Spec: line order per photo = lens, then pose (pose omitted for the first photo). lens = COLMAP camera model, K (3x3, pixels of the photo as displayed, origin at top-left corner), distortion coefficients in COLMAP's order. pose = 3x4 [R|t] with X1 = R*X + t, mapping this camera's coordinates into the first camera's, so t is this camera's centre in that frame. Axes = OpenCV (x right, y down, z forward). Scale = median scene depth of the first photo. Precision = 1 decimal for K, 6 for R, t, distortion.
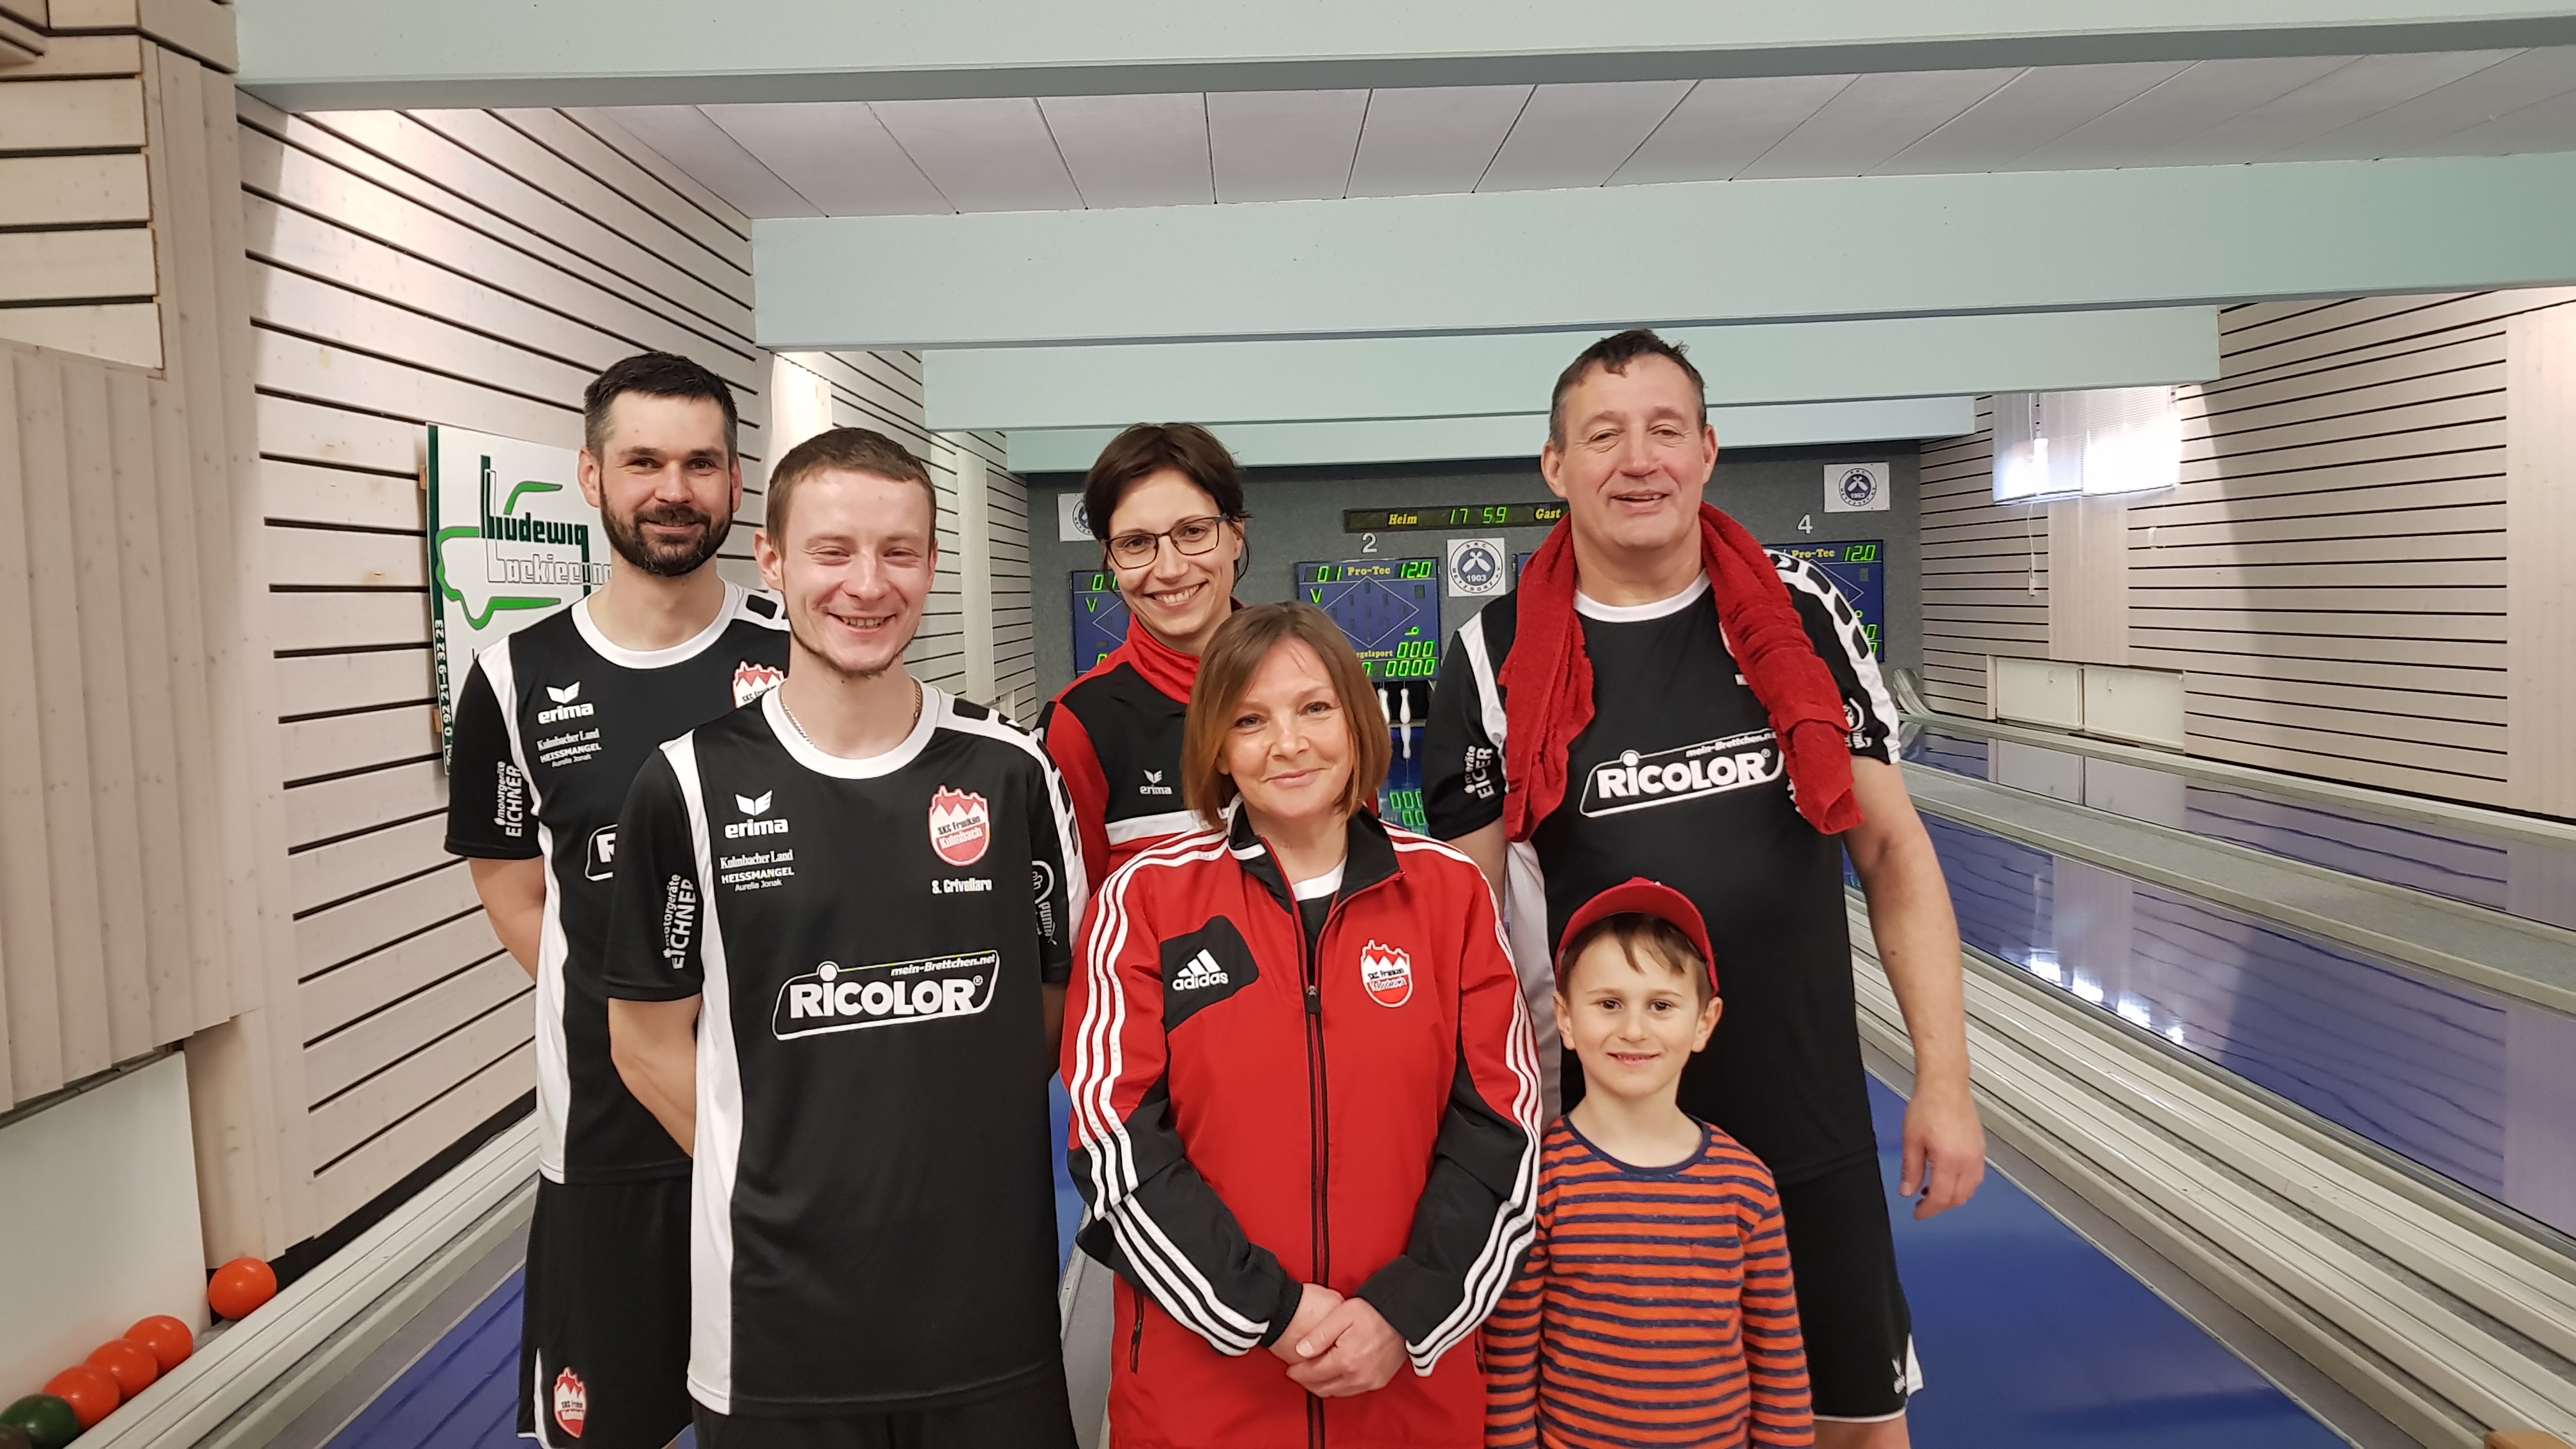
lens RADIAL K [[2072.3, 0, 1257.8], [0, 2072.3, 744.4], [0, 0, 1]] dist [-0.032647, 0.024395]
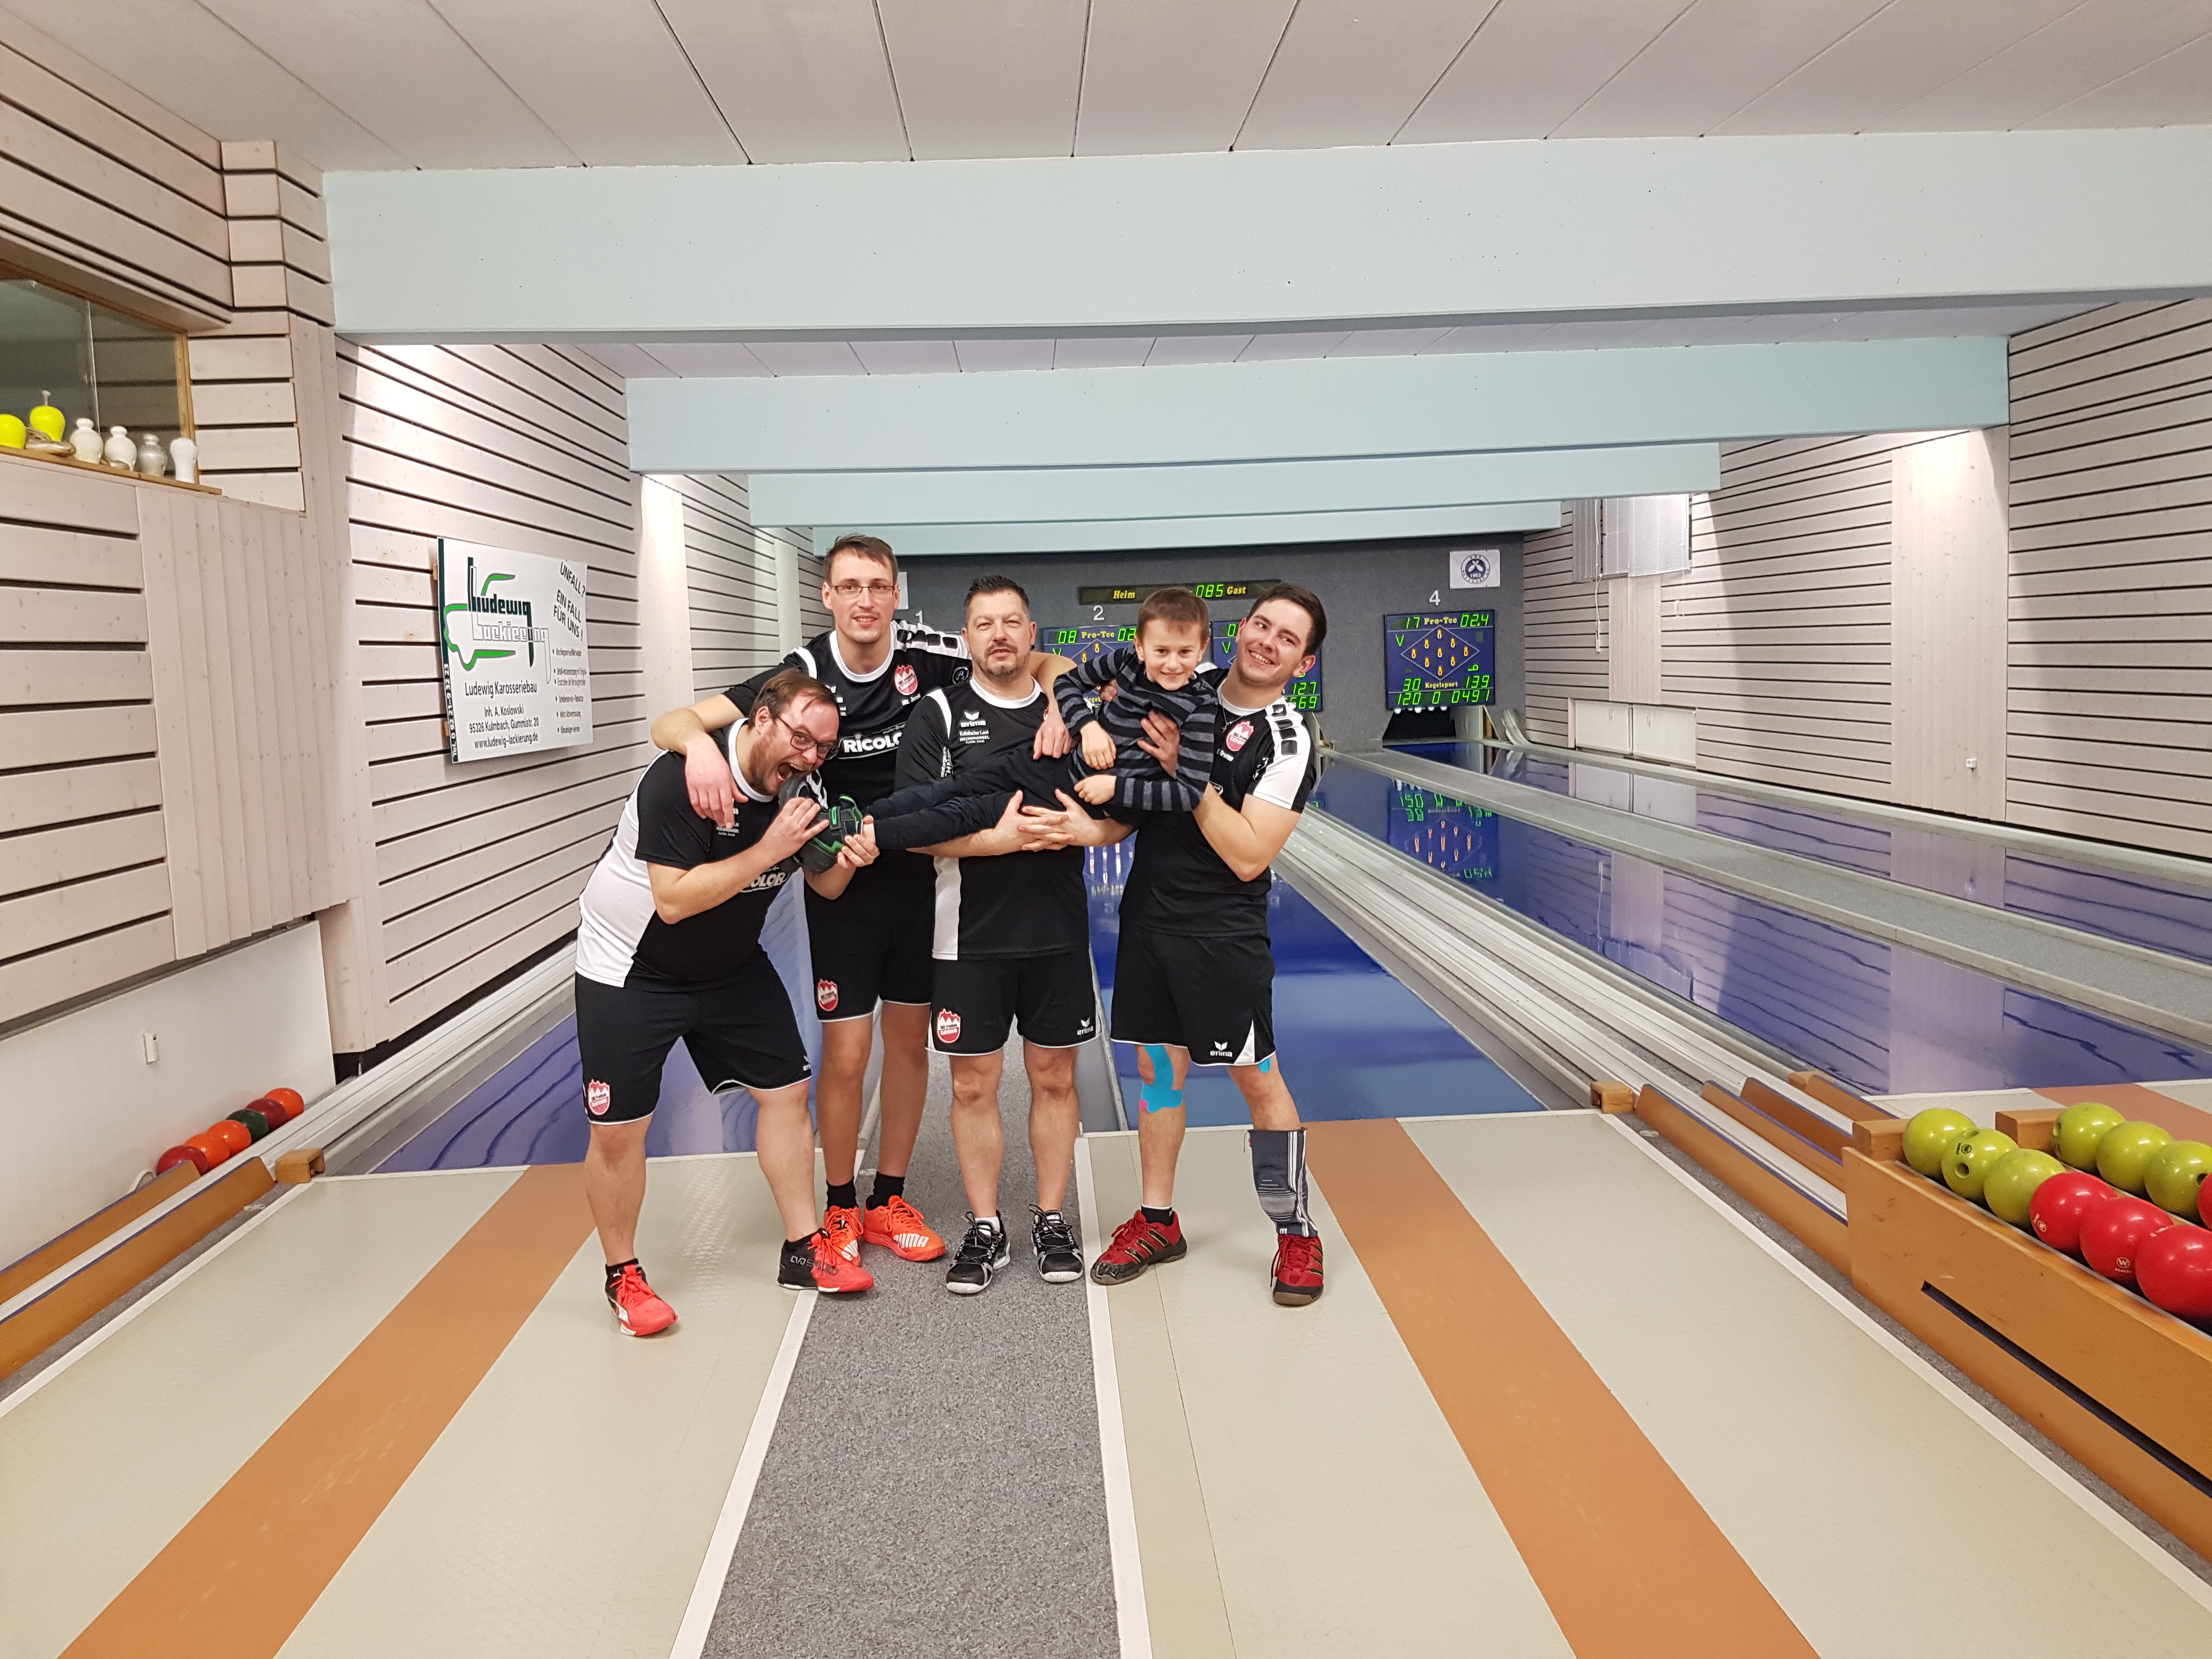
lens RADIAL K [[1765.3, 0, 1119.1], [0, 1765.3, 826.5], [0, 0, 1]] dist [0.033999, -0.065197]
pose [[0.998671, -0.005160, 0.051289, 0.037404], [0.003879, 0.999679, 0.025054, 0.027684], [-0.051402, -0.024822, 0.998370, -0.326929]]
